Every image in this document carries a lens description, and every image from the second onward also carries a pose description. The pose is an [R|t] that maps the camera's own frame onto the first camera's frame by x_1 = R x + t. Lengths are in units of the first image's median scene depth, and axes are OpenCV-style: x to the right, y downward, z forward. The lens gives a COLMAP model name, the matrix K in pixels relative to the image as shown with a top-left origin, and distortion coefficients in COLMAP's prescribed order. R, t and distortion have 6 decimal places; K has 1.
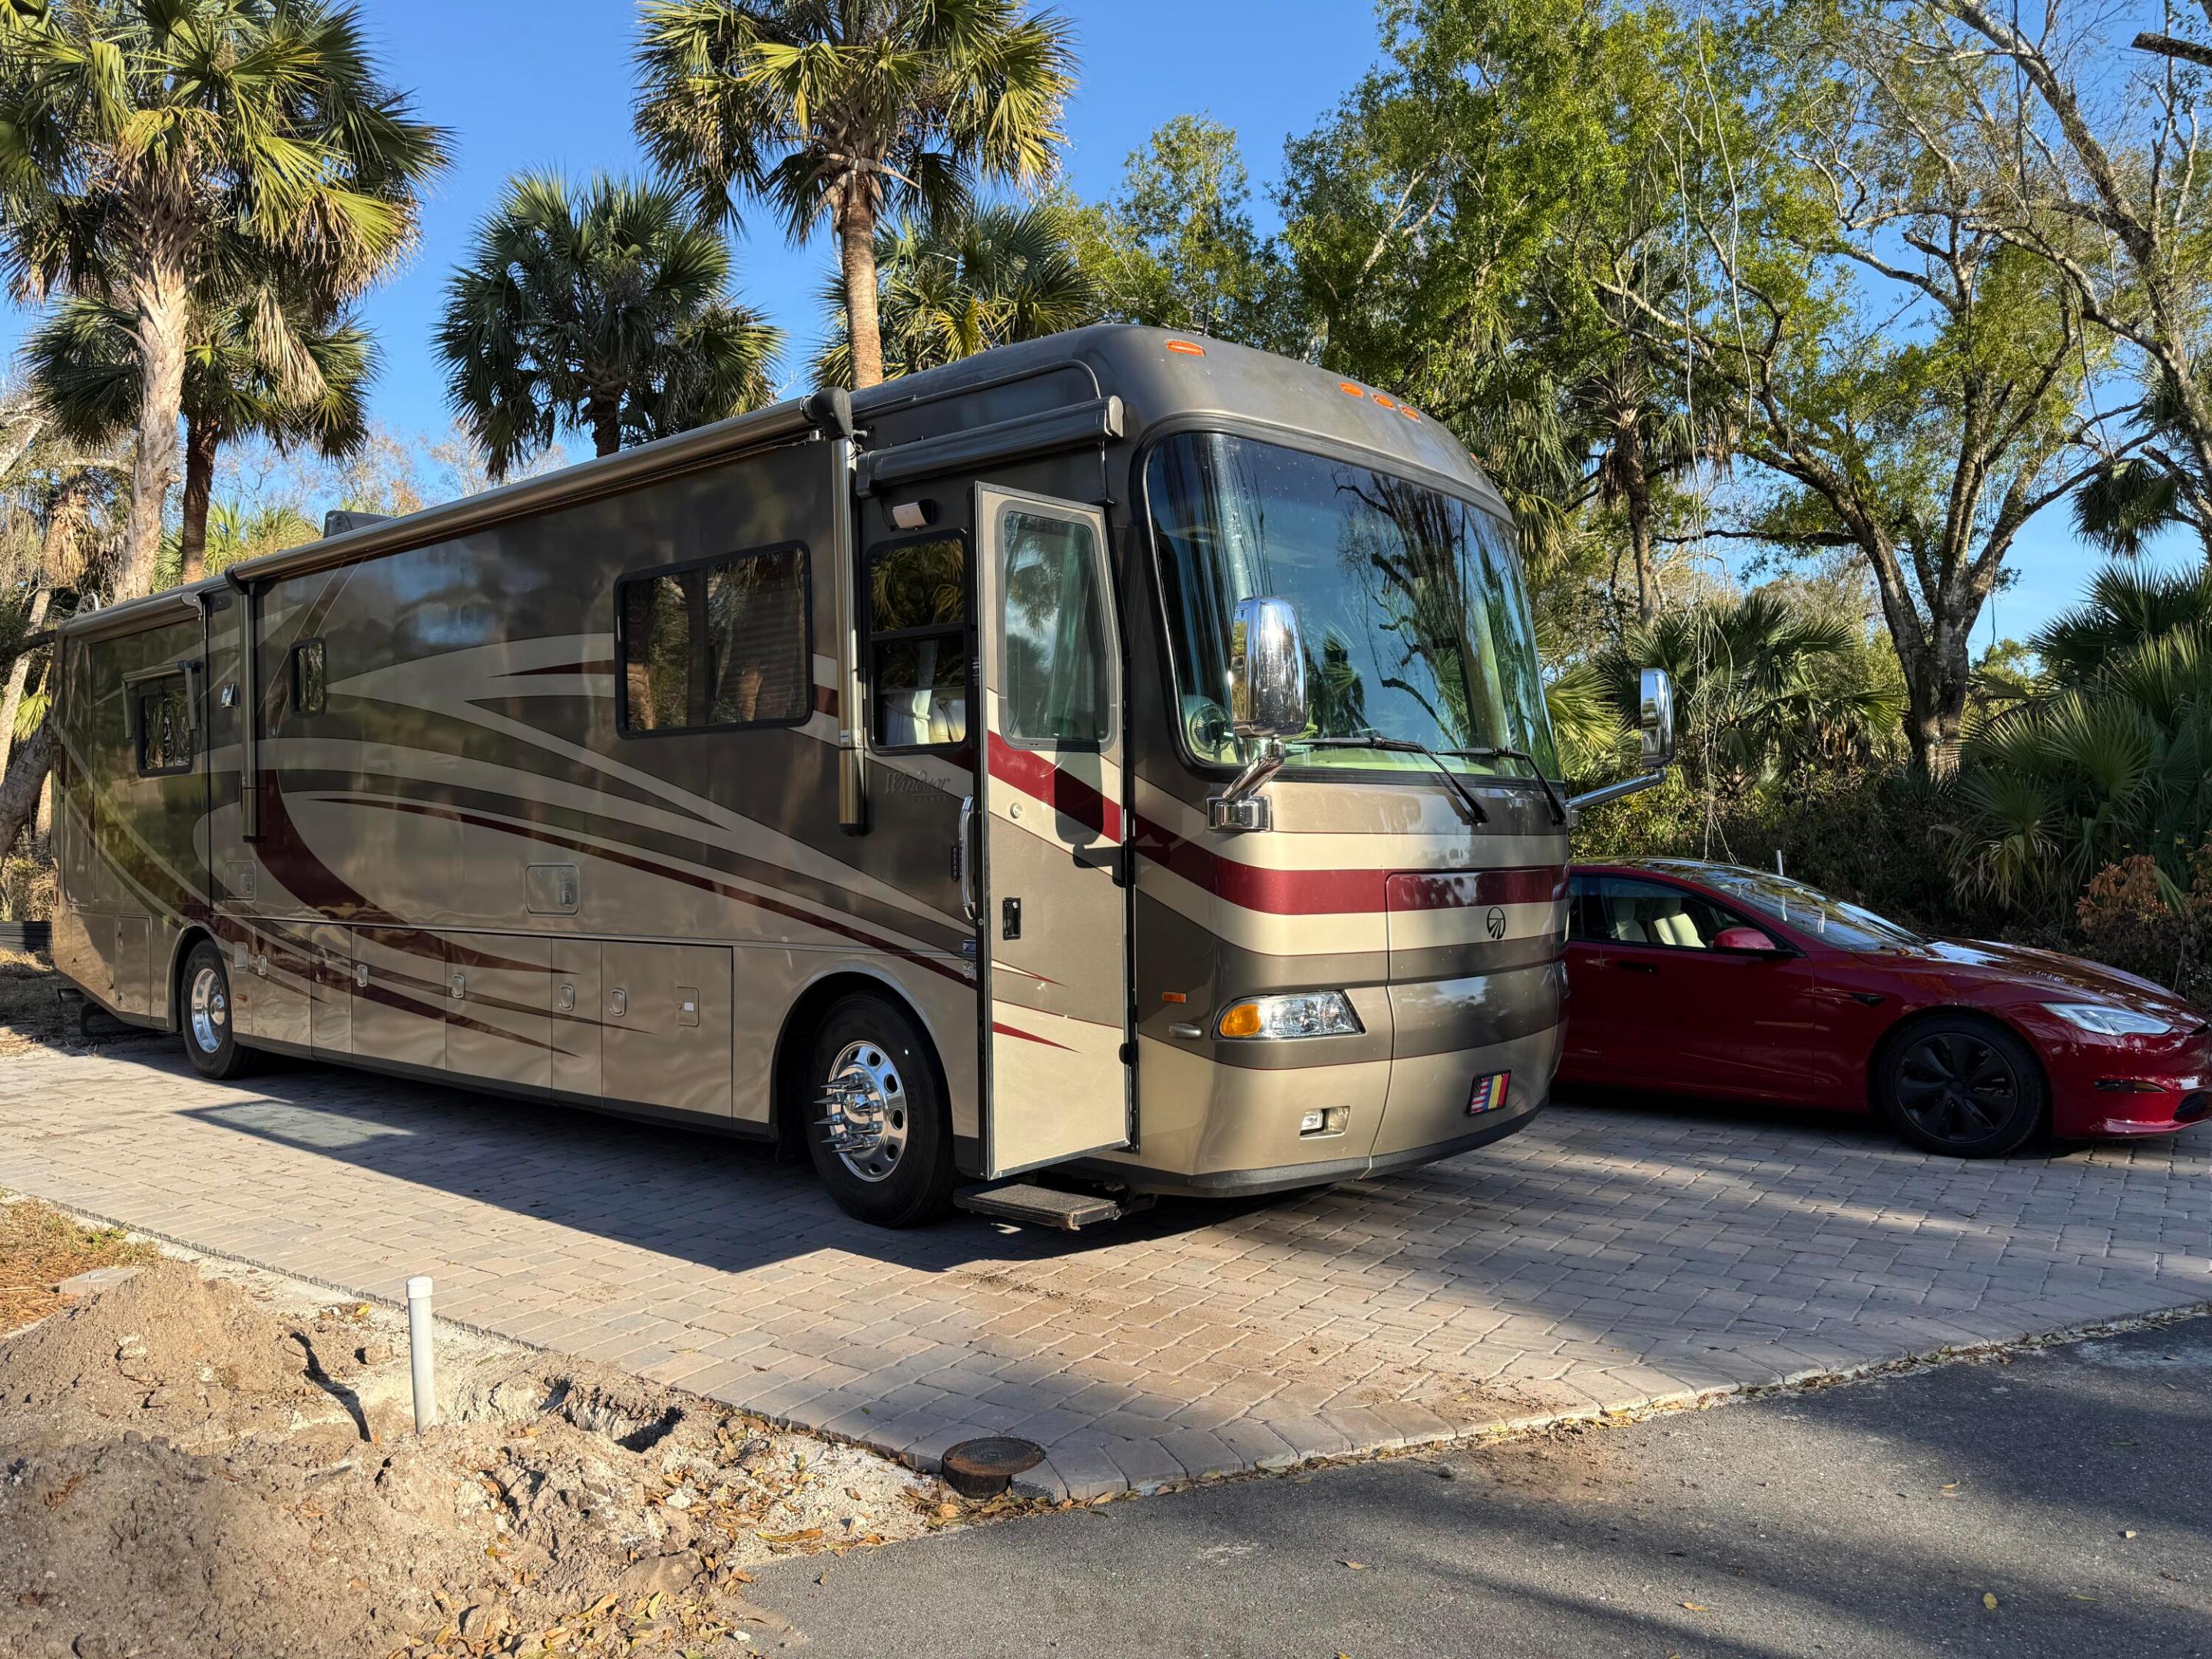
lens RADIAL K [[1502.4, 0, 1035.4], [0, 1502.4, 836.8], [0, 0, 1]] dist [0.050369, -0.057006]
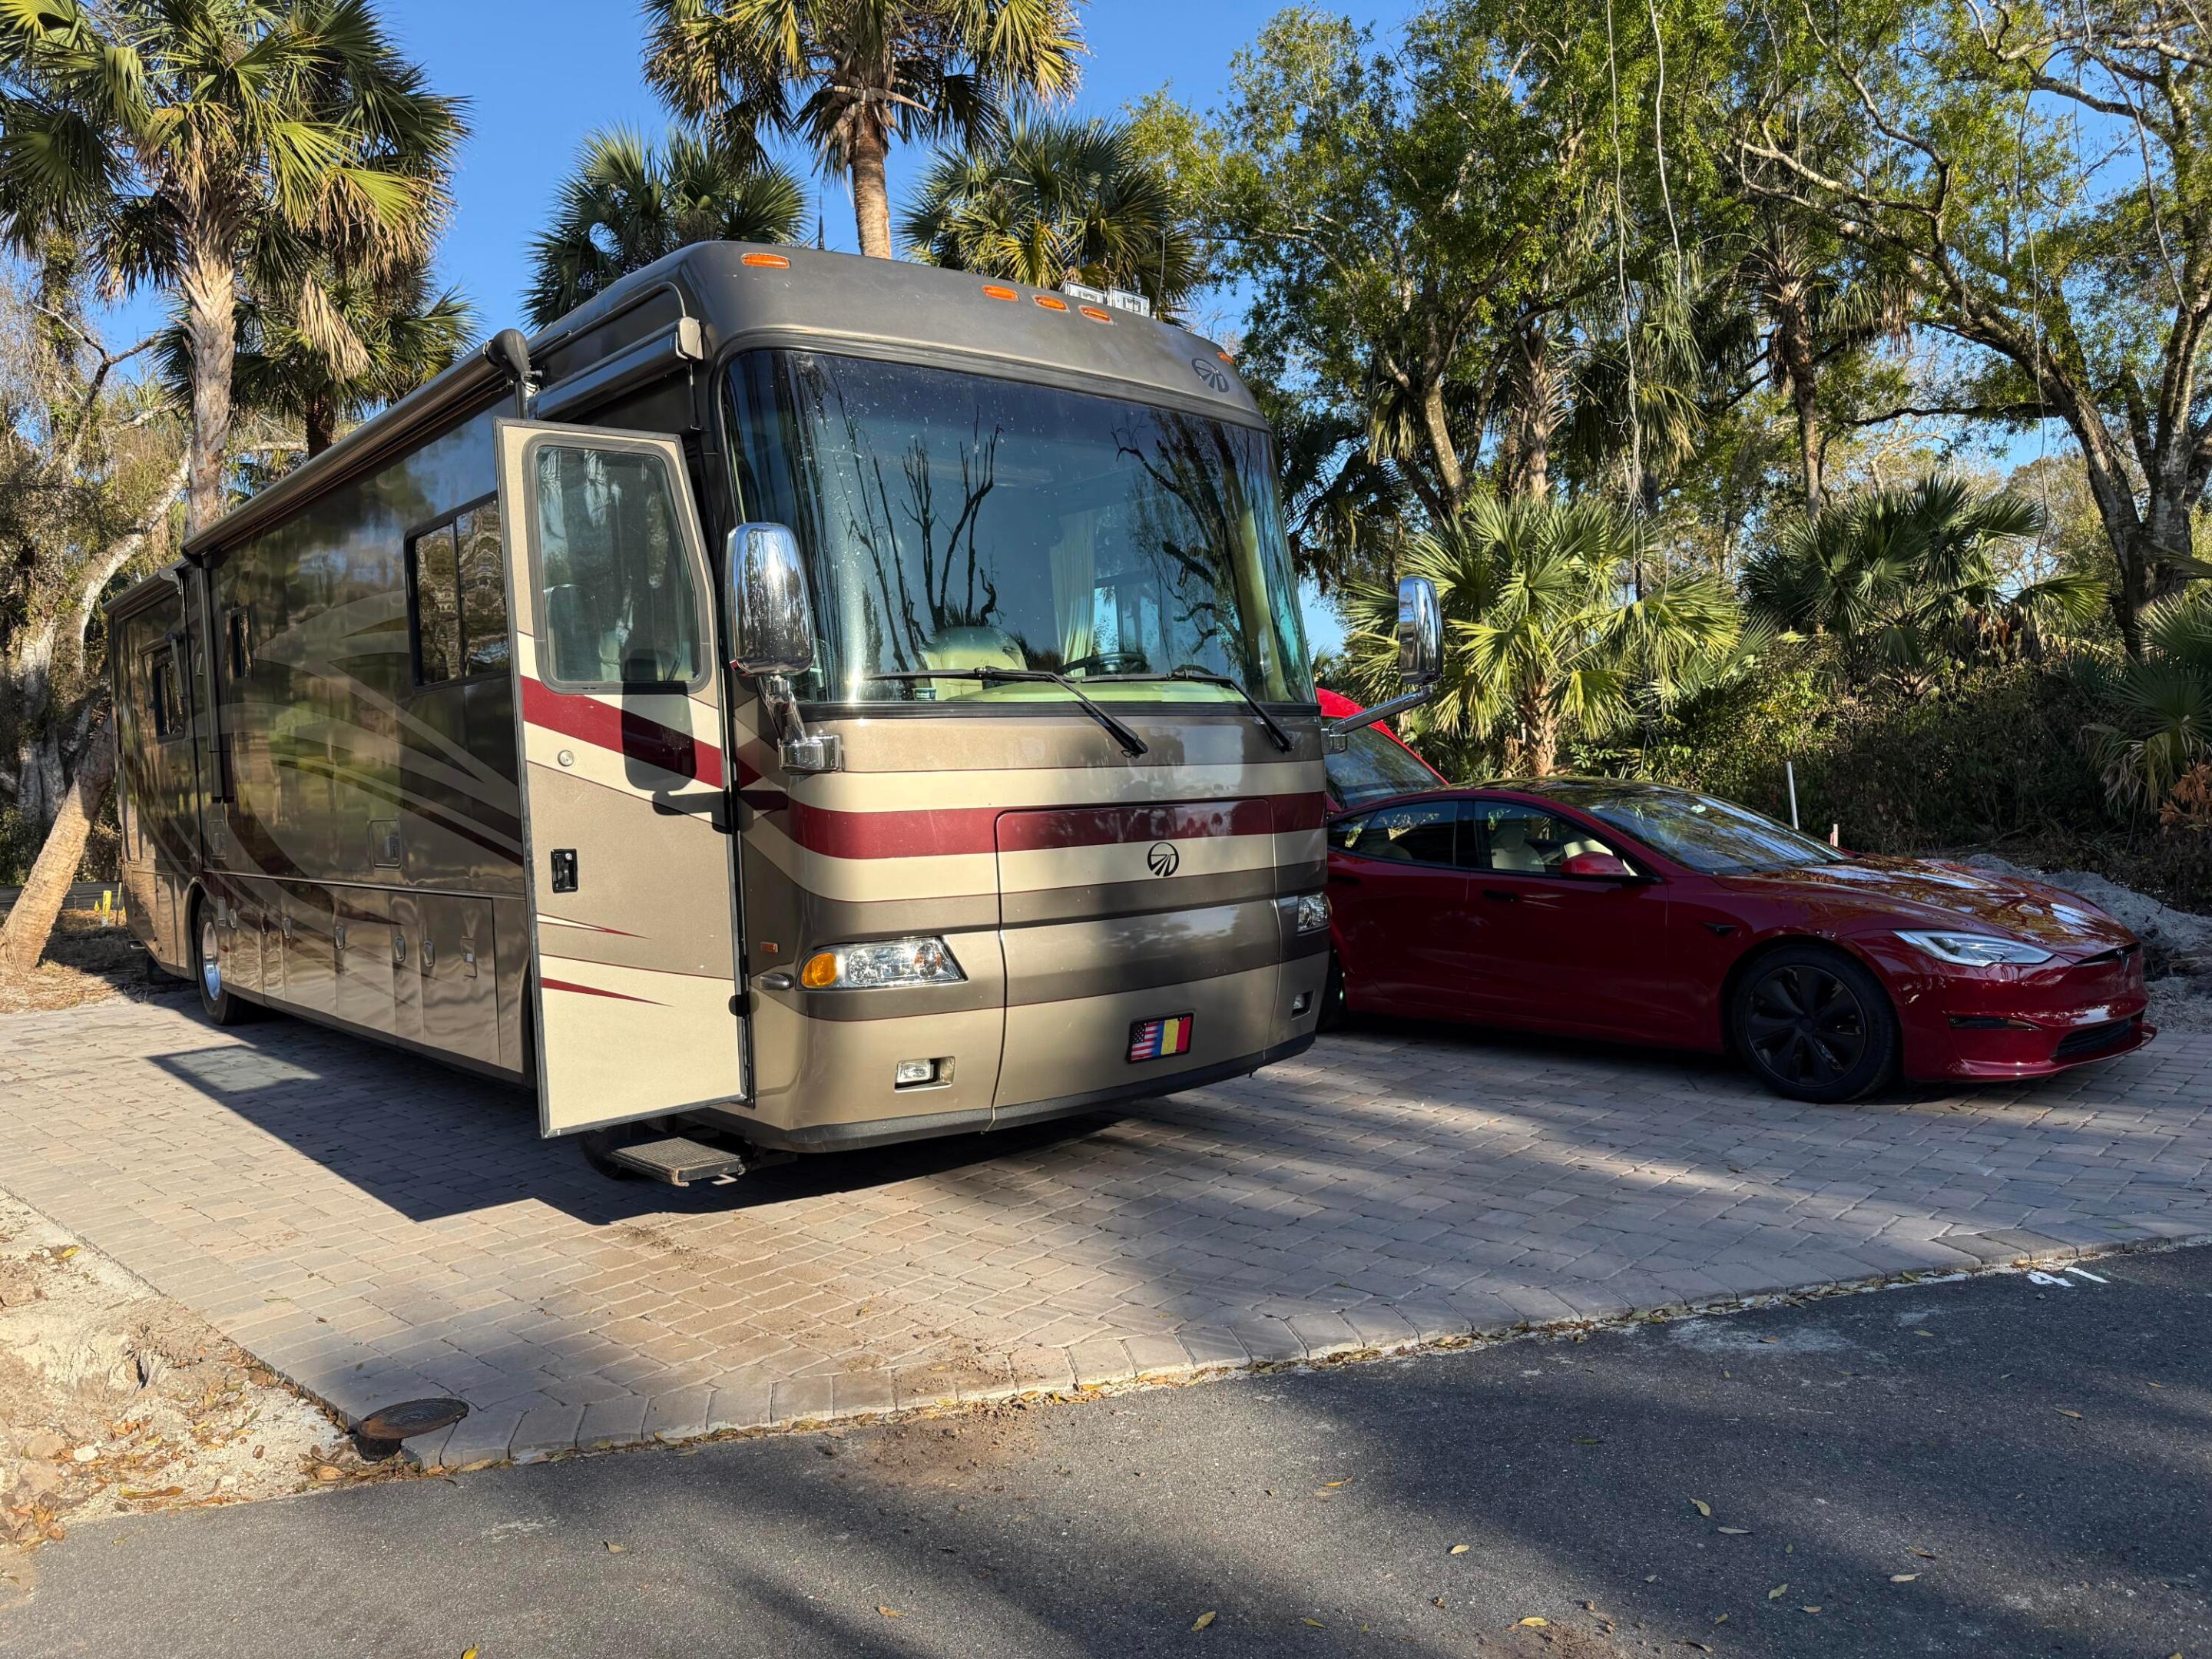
lens RADIAL K [[1504.0, 0, 1062.6], [0, 1504.0, 829.9], [0, 0, 1]] dist [0.007922, -0.005283]
pose [[0.989243, -0.026454, -0.143871, 0.302749], [0.032480, 0.998684, 0.039696, -0.000072], [0.142631, -0.043942, 0.988800, 0.057631]]
